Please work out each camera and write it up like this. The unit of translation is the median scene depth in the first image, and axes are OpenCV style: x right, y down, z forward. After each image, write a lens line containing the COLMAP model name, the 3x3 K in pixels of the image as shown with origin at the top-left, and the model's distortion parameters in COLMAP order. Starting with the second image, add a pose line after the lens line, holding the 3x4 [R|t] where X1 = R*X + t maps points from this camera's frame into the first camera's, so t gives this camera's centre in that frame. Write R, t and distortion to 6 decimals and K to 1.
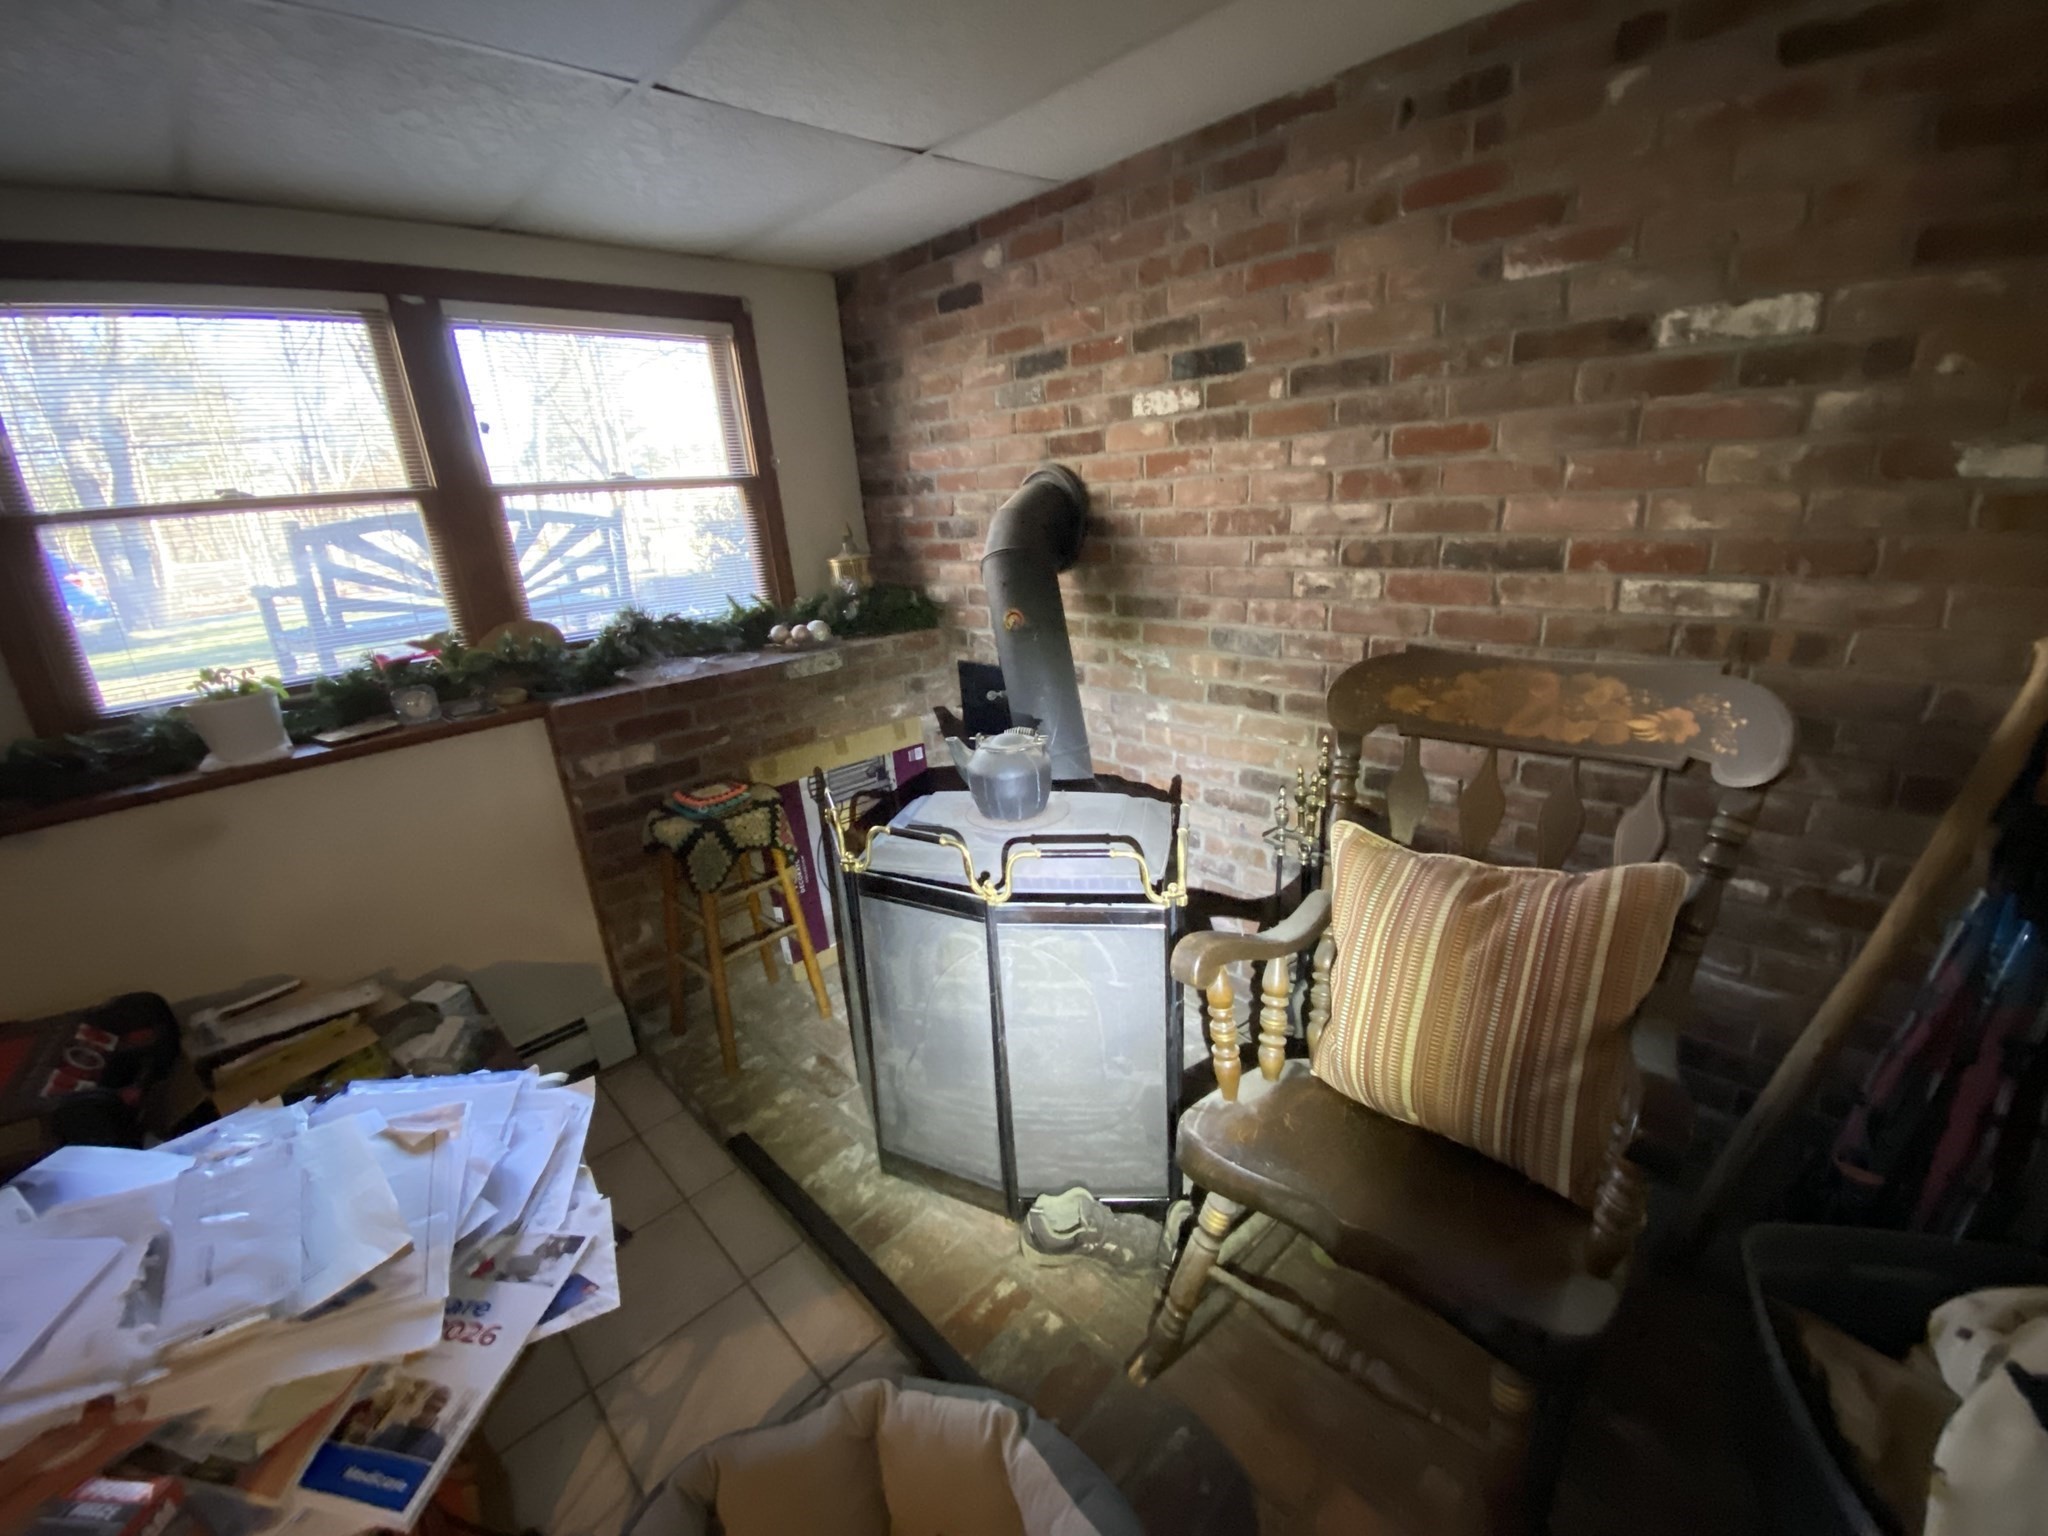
lens RADIAL K [[834.1, 0, 1034.7], [0, 834.1, 780.0], [0, 0, 1]] dist [-0.003038, -0.009005]
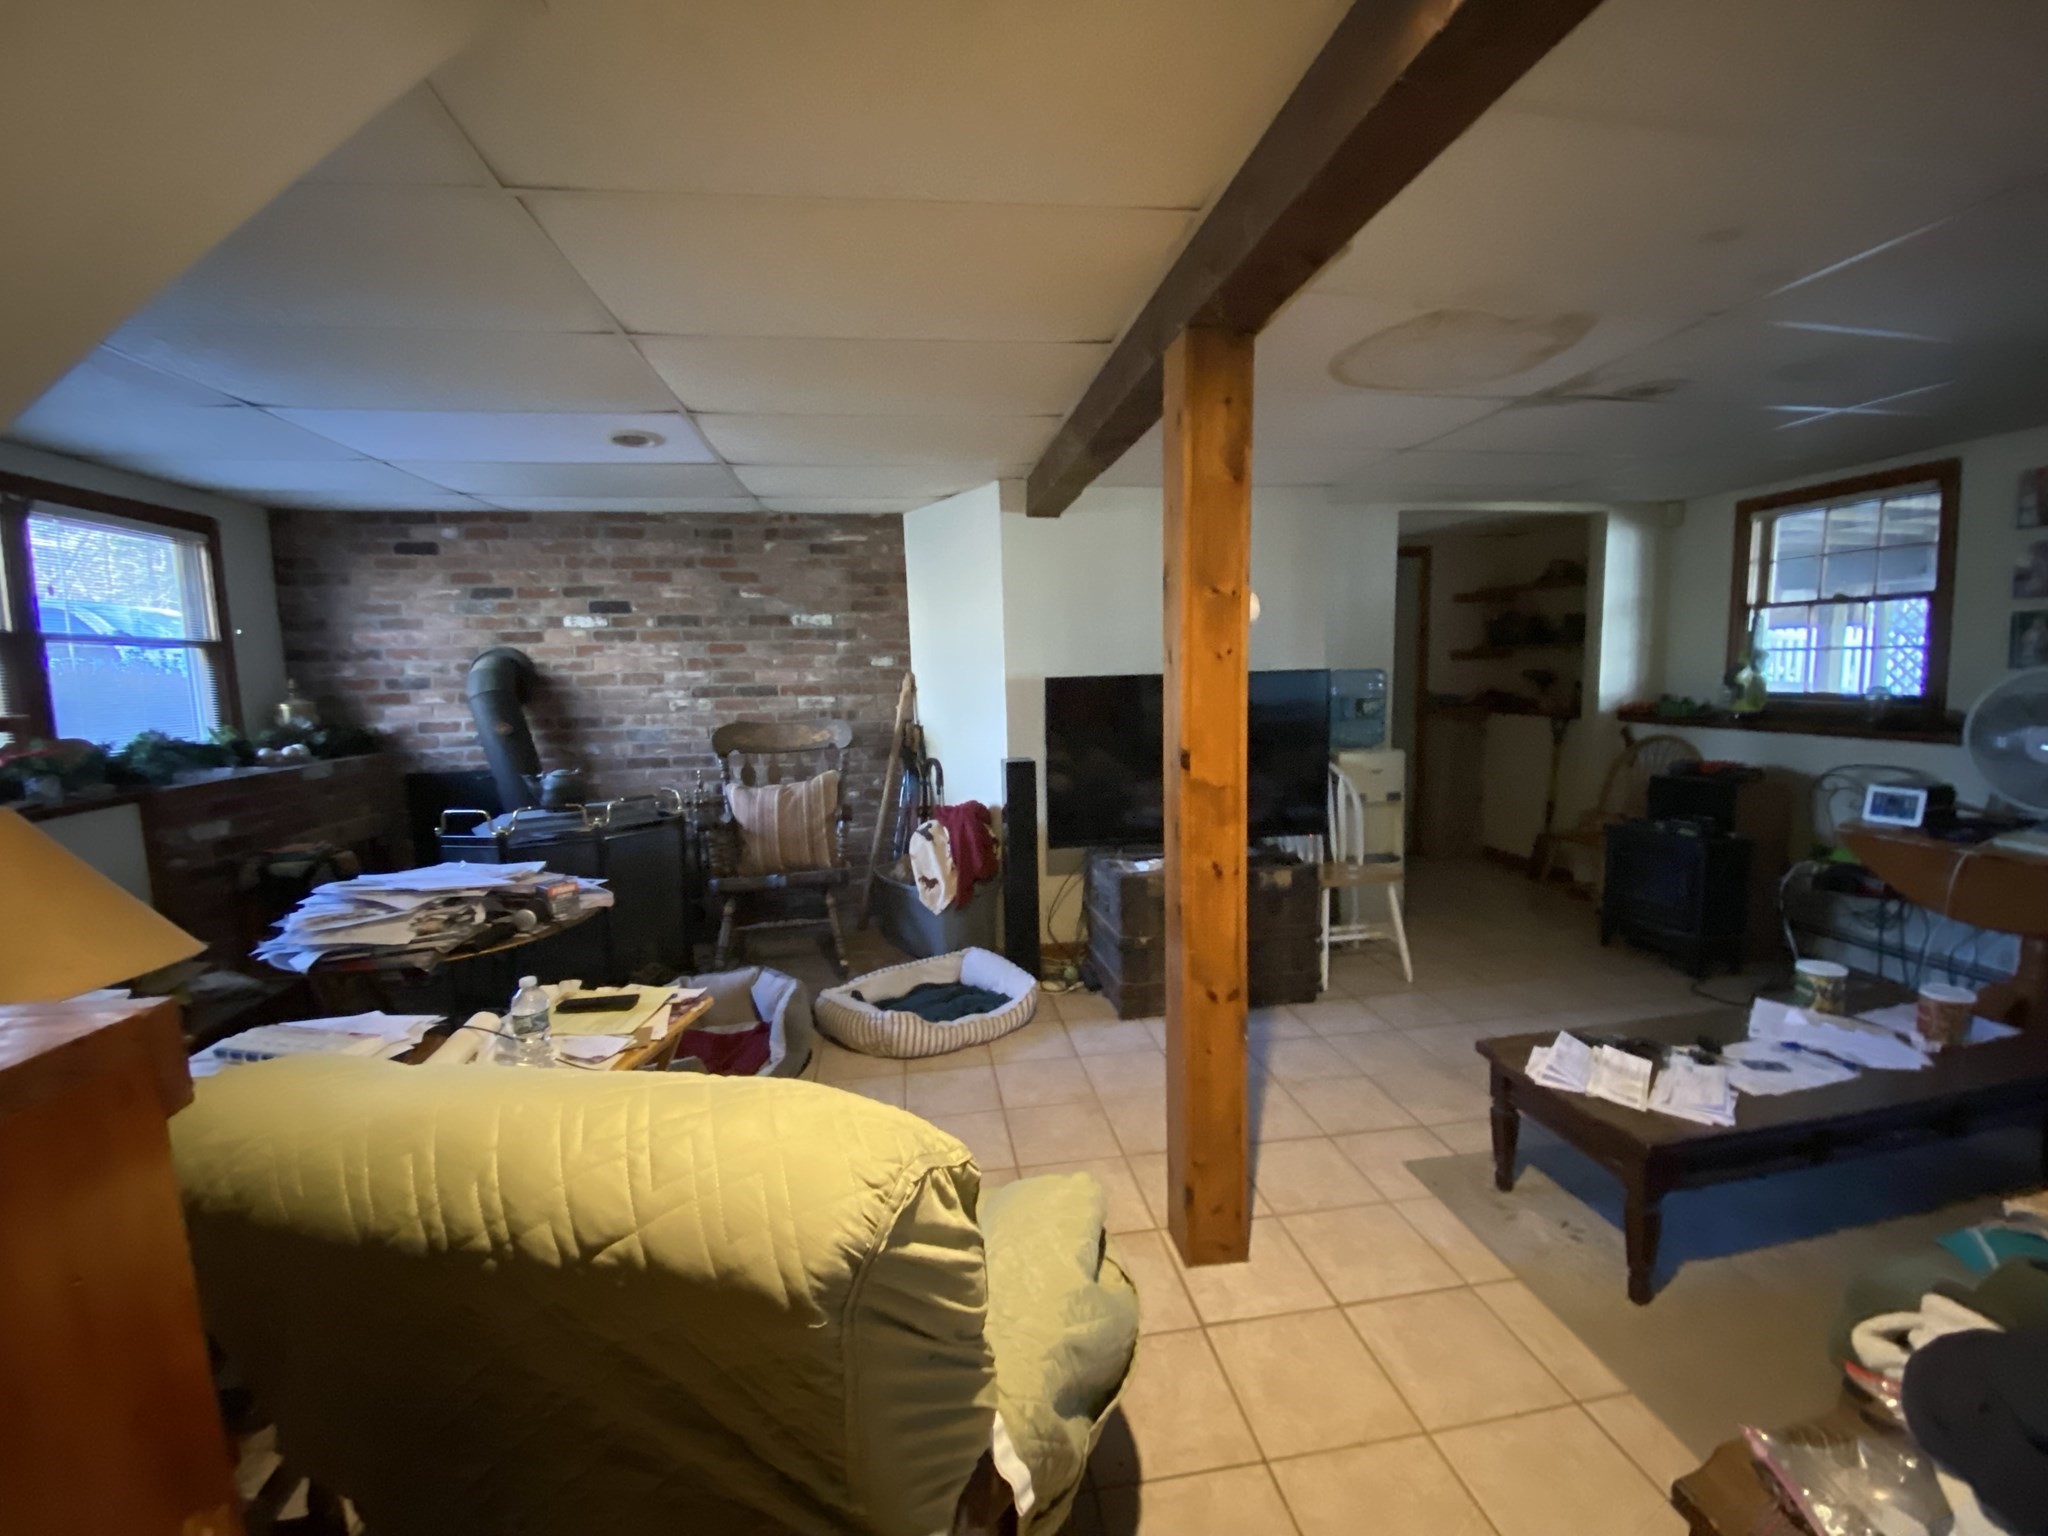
lens RADIAL K [[834.1, 0, 1036.8], [0, 834.1, 783.4], [0, 0, 1]] dist [-0.003038, -0.009005]
pose [[0.582820, -0.061726, 0.810254, -0.919413], [0.247125, 0.963346, -0.104369, 0.432900], [-0.774113, 0.261062, 0.576712, -0.972707]]
